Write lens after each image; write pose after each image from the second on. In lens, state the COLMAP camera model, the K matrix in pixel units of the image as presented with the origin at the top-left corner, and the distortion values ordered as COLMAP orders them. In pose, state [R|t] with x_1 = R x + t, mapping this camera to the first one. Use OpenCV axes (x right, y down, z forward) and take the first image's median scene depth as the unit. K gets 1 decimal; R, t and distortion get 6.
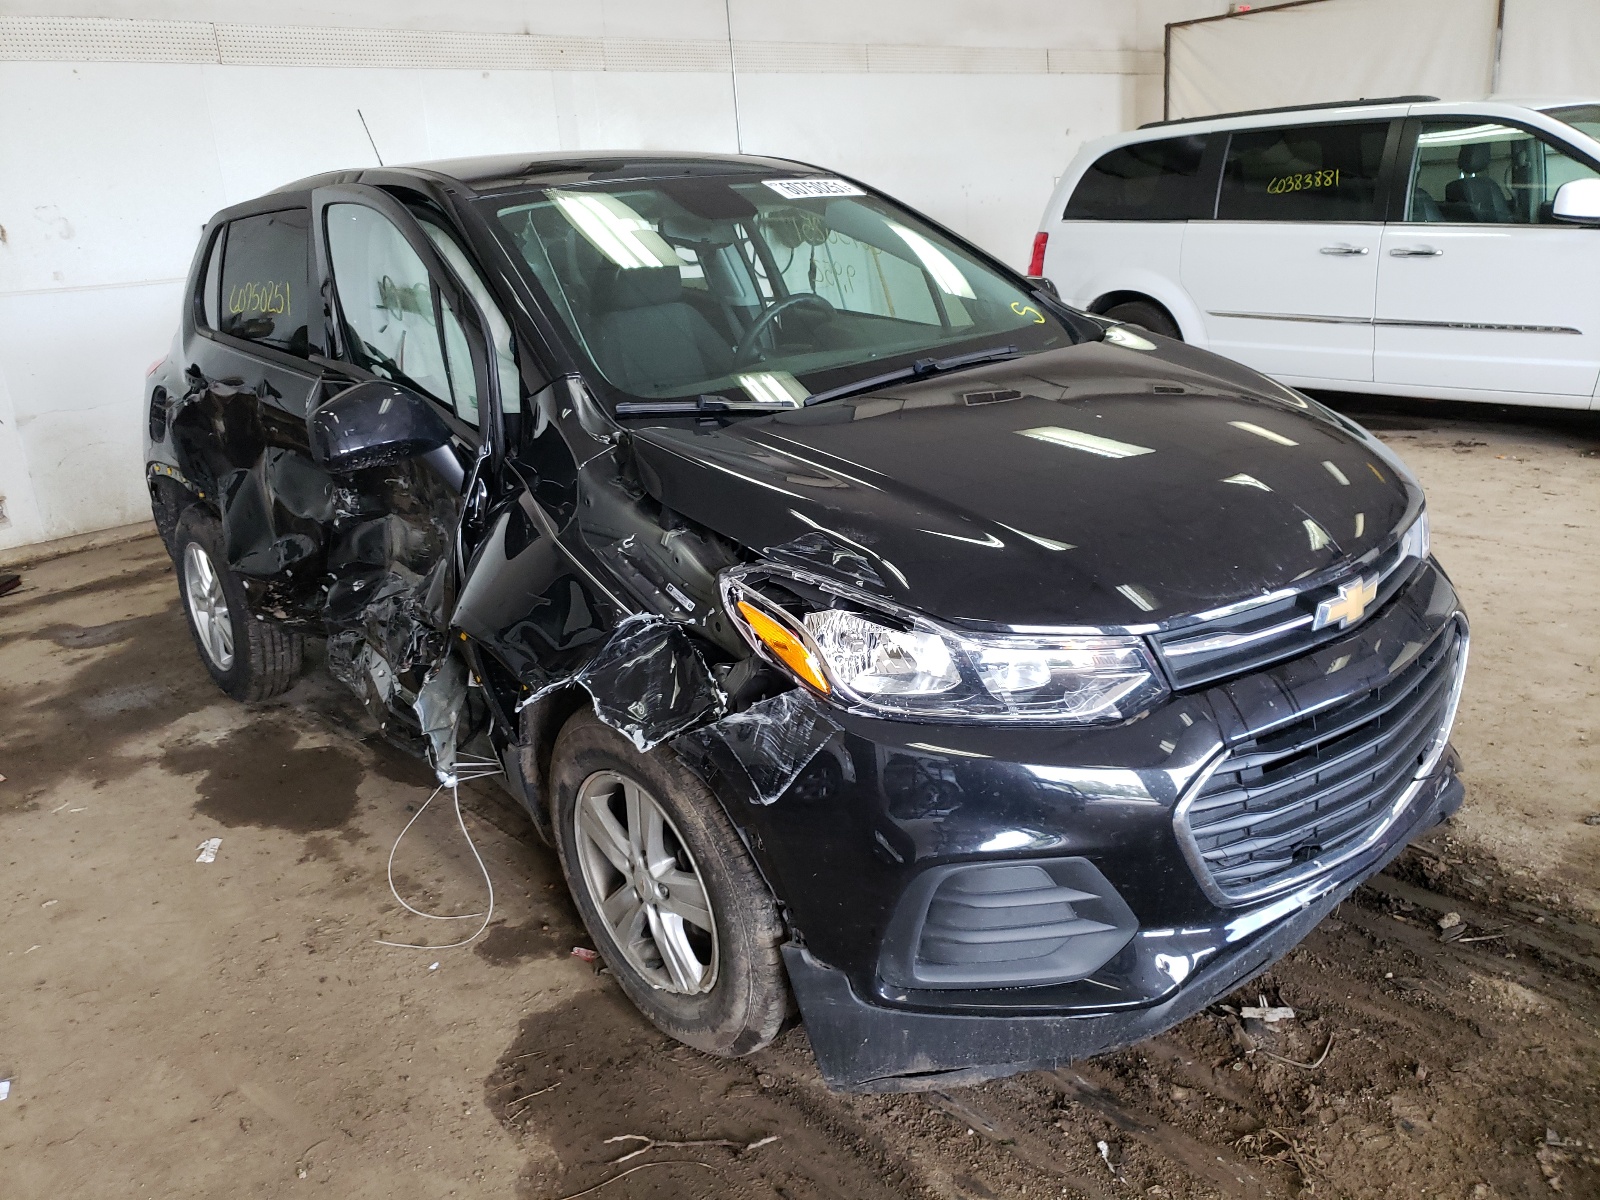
lens RADIAL K [[1227.7, 0, 800.0], [0, 1227.7, 600.0], [0, 0, 1]] dist [0.009084, 0.009957]
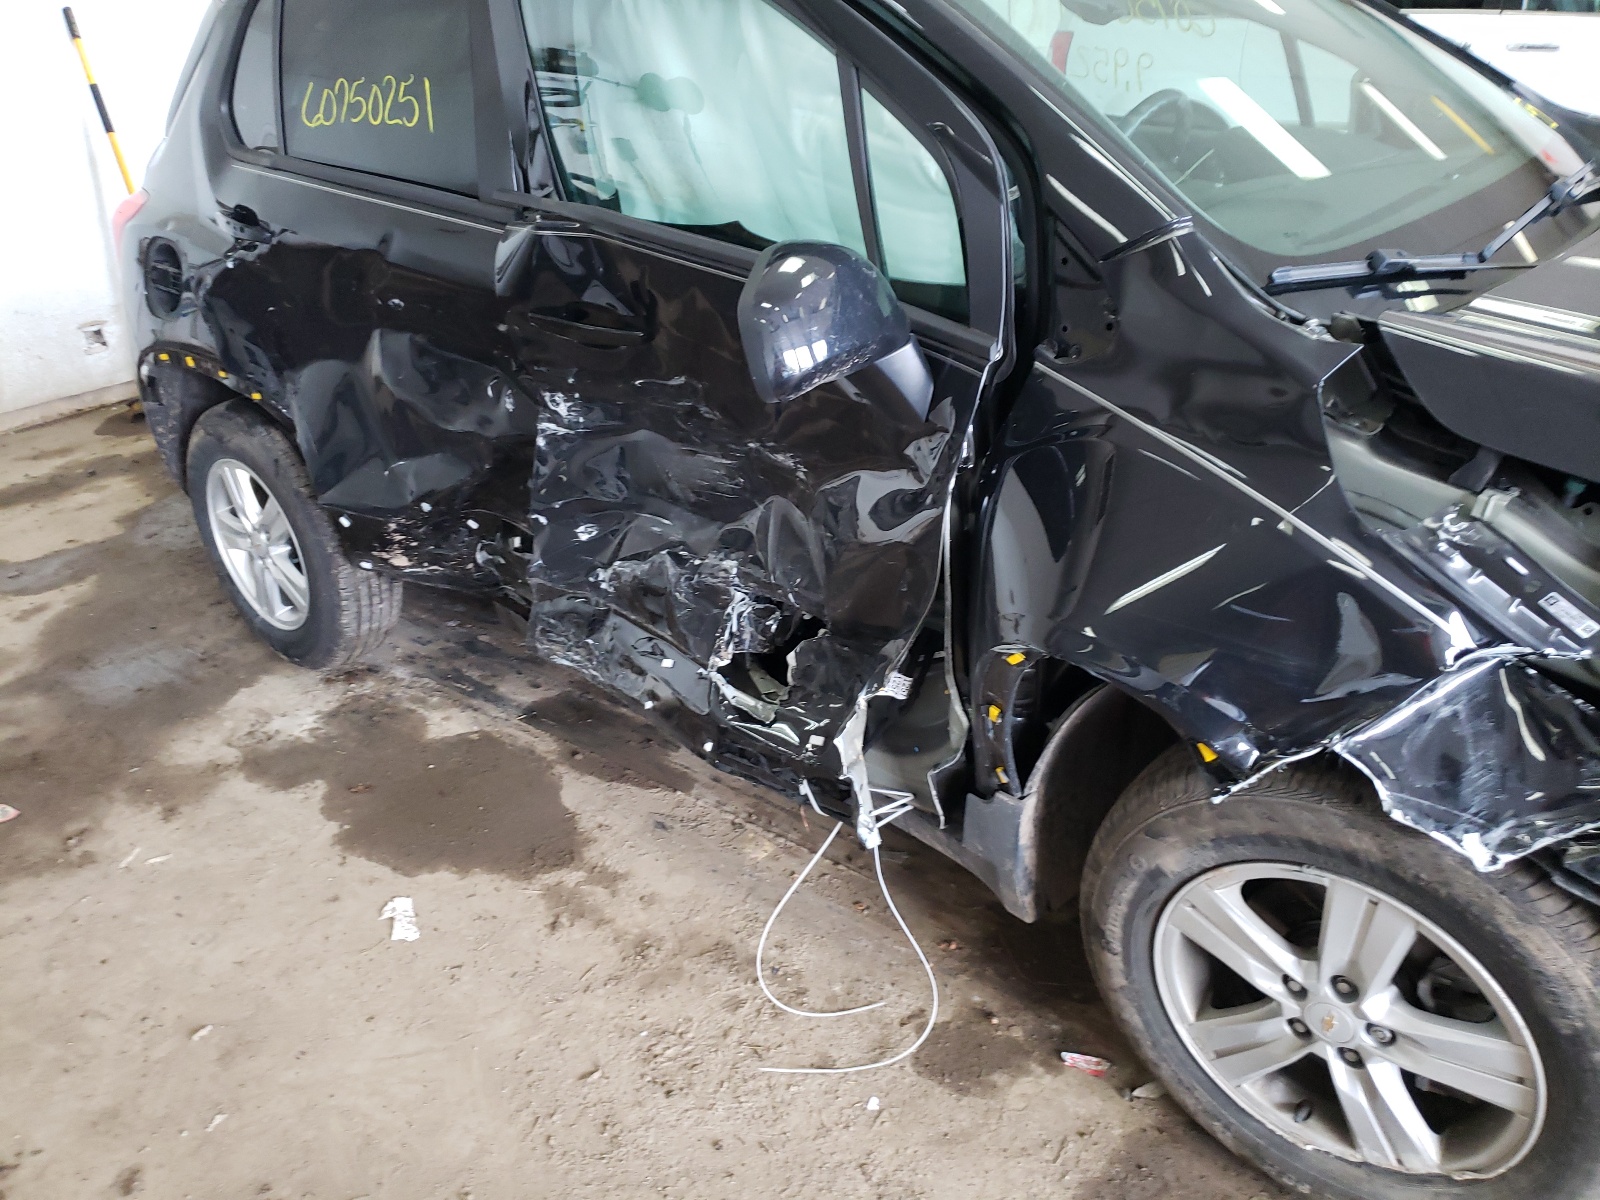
lens RADIAL K [[1227.7, 0, 800.0], [0, 1227.7, 600.0], [0, 0, 1]] dist [0.009084, 0.009957]
pose [[0.988281, -0.068727, 0.136300, -0.290030], [0.048092, 0.987623, 0.149294, -0.061816], [-0.144873, -0.140990, 0.979354, 0.258033]]
